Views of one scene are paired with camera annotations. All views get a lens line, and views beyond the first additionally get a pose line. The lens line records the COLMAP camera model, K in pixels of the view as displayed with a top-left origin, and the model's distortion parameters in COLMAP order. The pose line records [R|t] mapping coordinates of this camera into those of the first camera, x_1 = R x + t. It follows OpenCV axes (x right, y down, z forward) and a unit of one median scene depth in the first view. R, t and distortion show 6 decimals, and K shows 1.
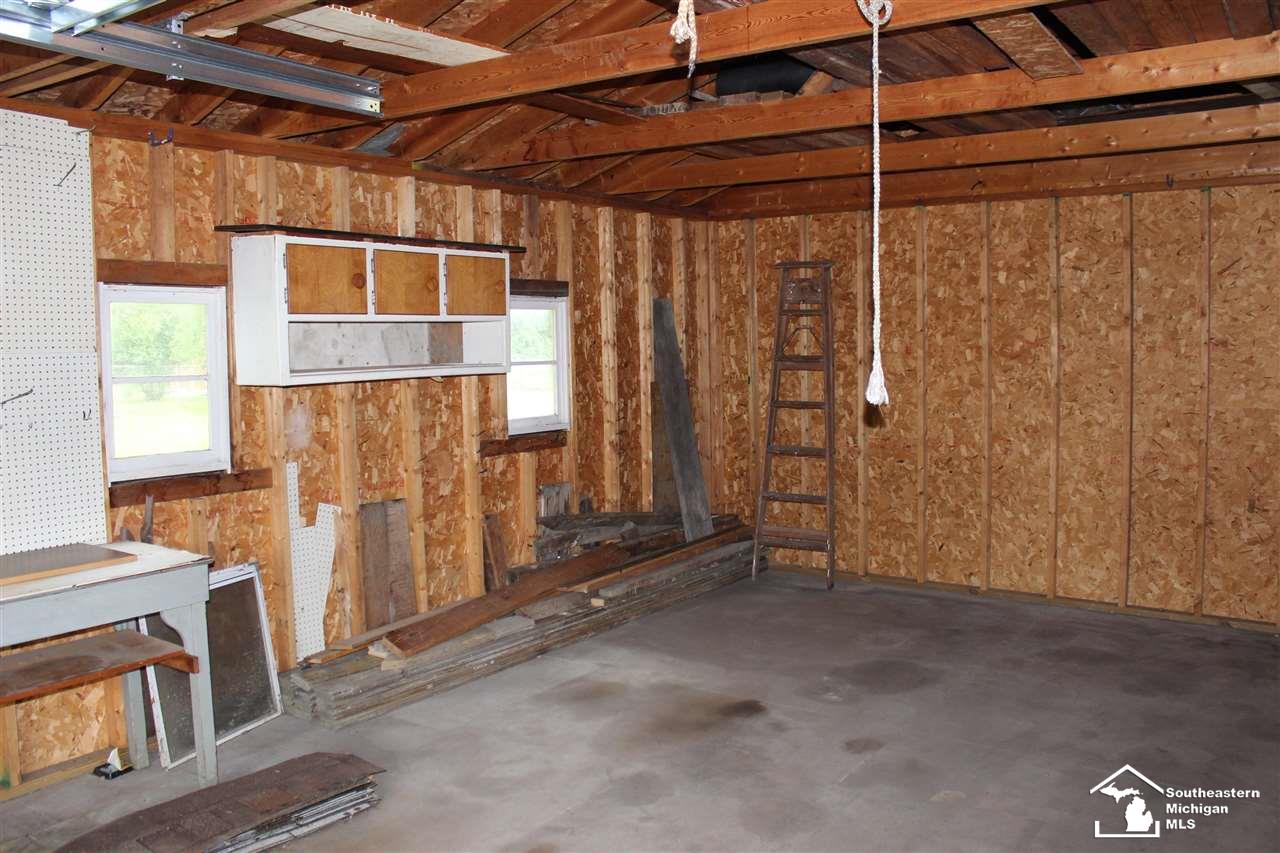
lens RADIAL K [[1052.0, 0, 630.2], [0, 1052.0, 408.8], [0, 0, 1]] dist [-0.170351, 0.155423]
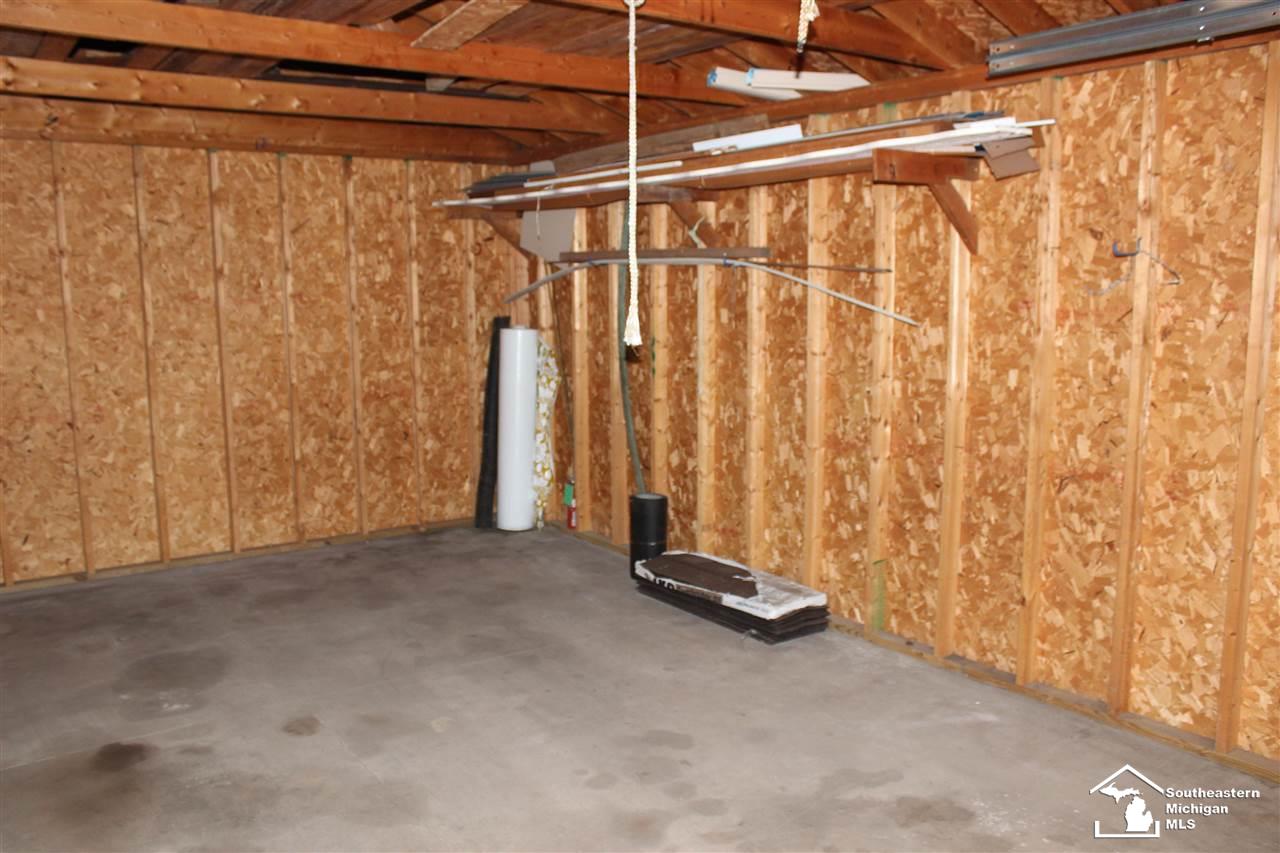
lens RADIAL K [[1052.0, 0, 630.2], [0, 1052.0, 408.8], [0, 0, 1]] dist [-0.170351, 0.155423]
pose [[0.331420, -0.109557, 0.937101, -0.469247], [0.072811, 0.993243, 0.090370, -0.021774], [-0.940670, 0.038280, 0.337158, 0.351108]]
